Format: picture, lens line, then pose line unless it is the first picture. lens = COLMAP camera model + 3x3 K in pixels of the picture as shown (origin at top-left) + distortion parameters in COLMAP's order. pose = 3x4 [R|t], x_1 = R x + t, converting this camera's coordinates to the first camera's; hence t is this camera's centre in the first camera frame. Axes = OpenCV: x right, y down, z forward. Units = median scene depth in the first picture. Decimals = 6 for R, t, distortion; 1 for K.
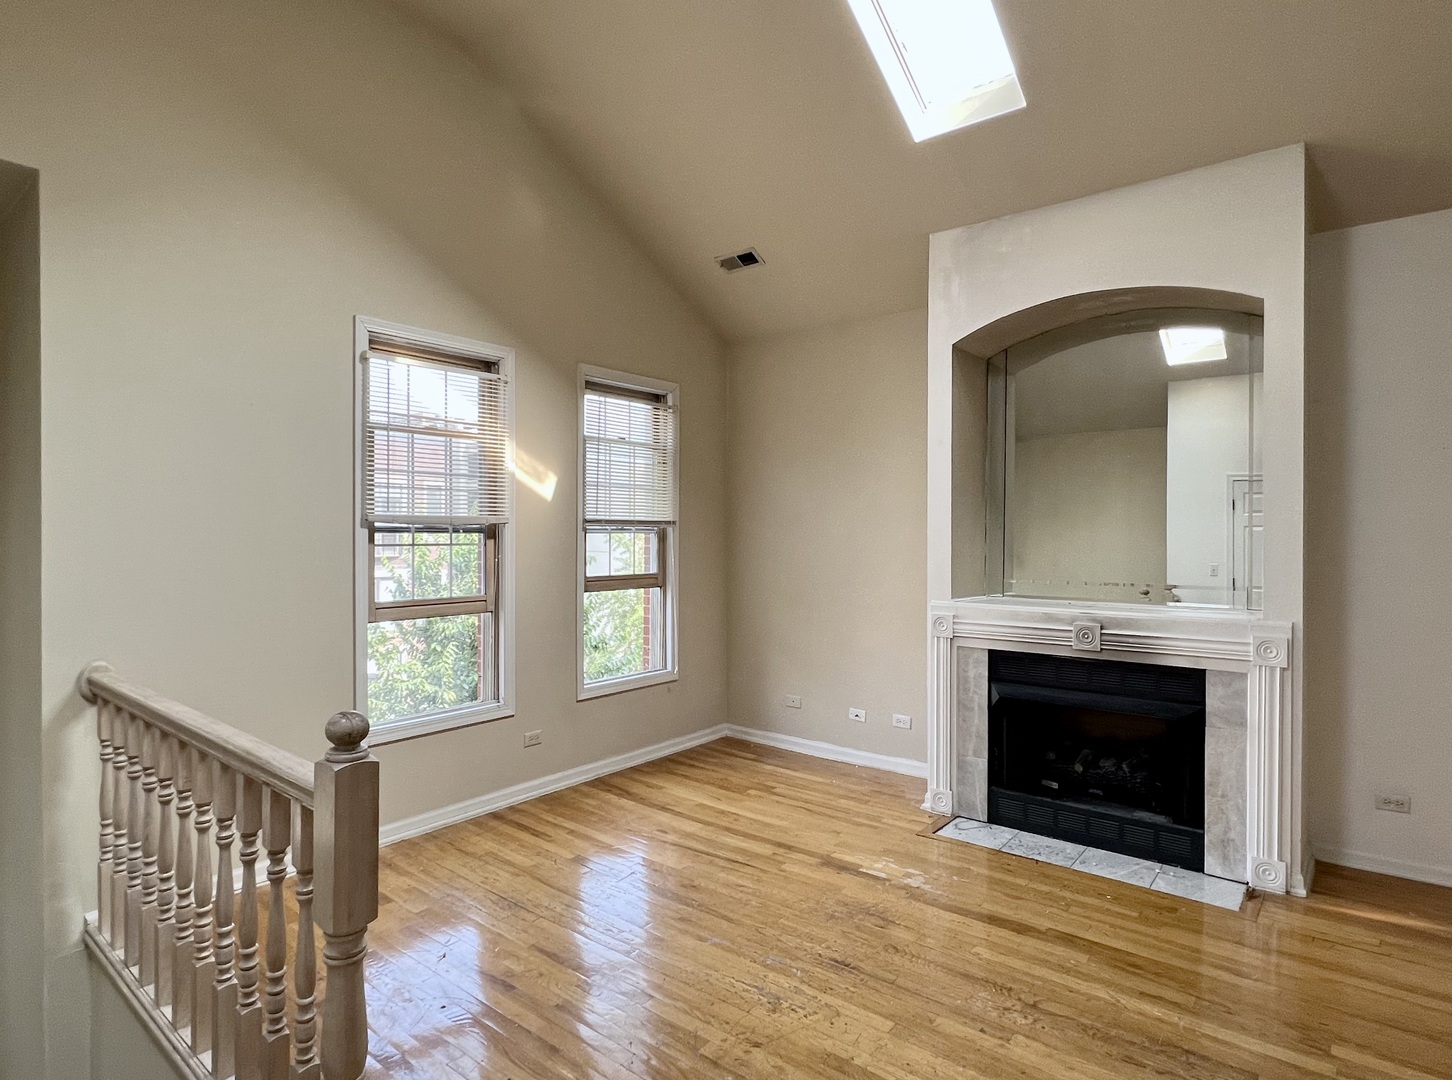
lens RADIAL K [[794.9, 0, 726.0], [0, 794.9, 540.0], [0, 0, 1]] dist [-0.000321, -0.000667]
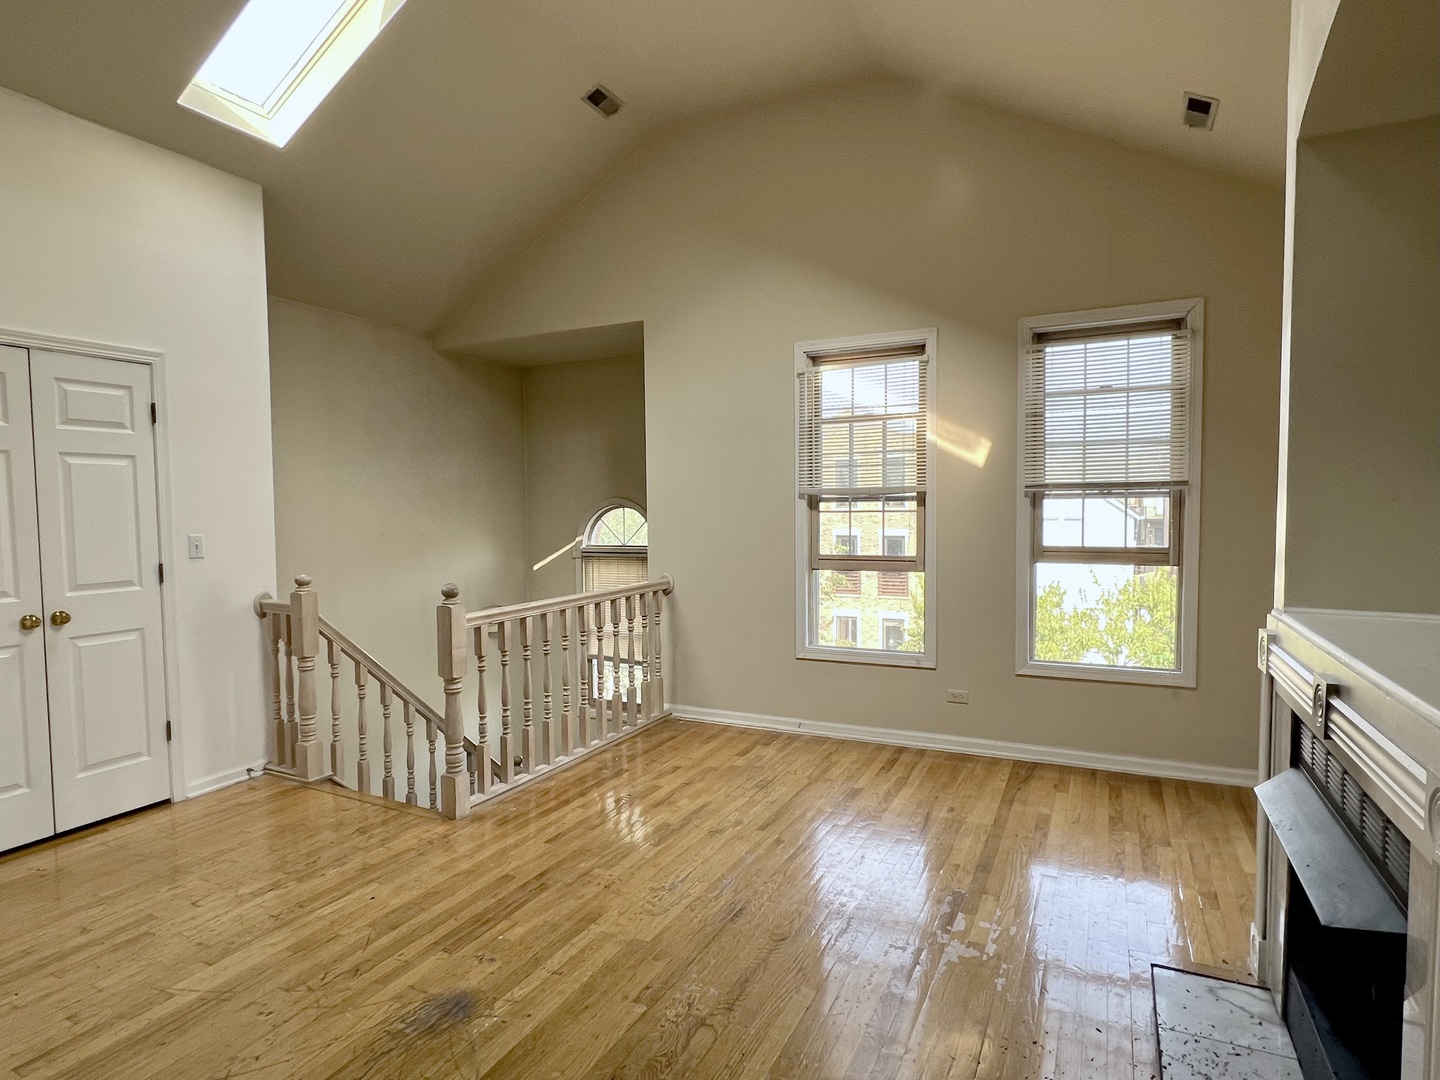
lens RADIAL K [[790.4, 0, 721.2], [0, 790.4, 548.7], [0, 0, 1]] dist [-0.003135, 0.000445]
pose [[0.217271, 0.041417, -0.975232, 0.720027], [0.002766, 0.999069, 0.043045, 0.009602], [0.976107, -0.012050, 0.216955, 0.488043]]
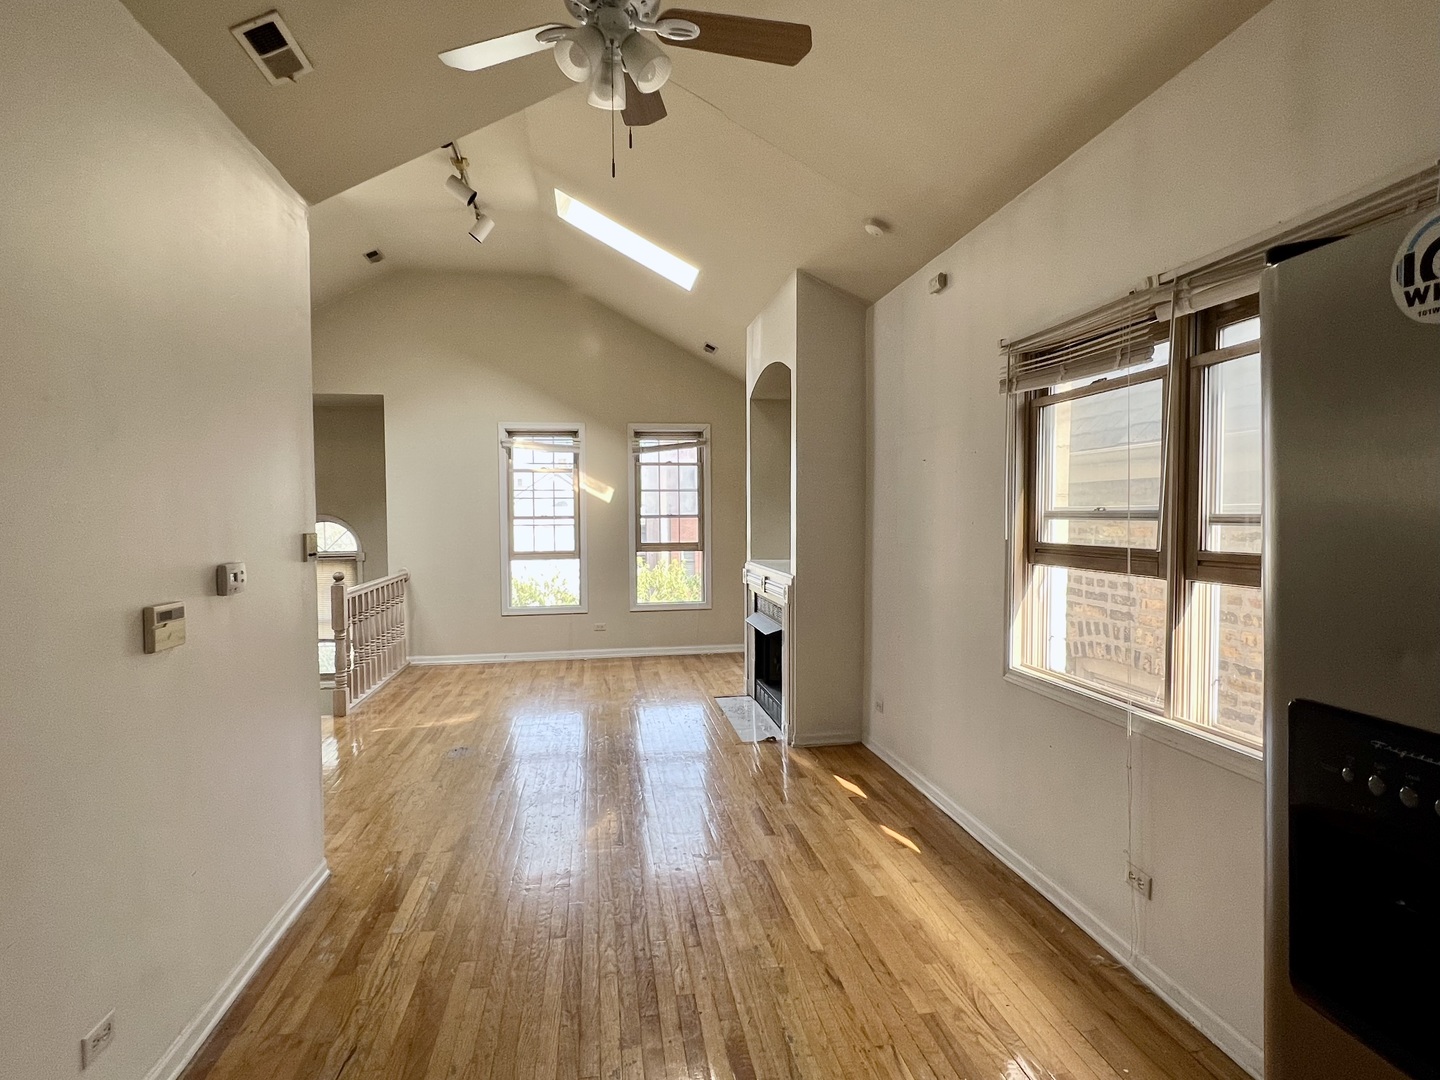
lens RADIAL K [[790.4, 0, 721.2], [0, 790.4, 548.7], [0, 0, 1]] dist [-0.003135, 0.000445]
pose [[0.742682, 0.021173, -0.669310, 1.272891], [0.005080, 0.999293, 0.037248, -0.006666], [0.669625, -0.031064, 0.742049, -0.207580]]
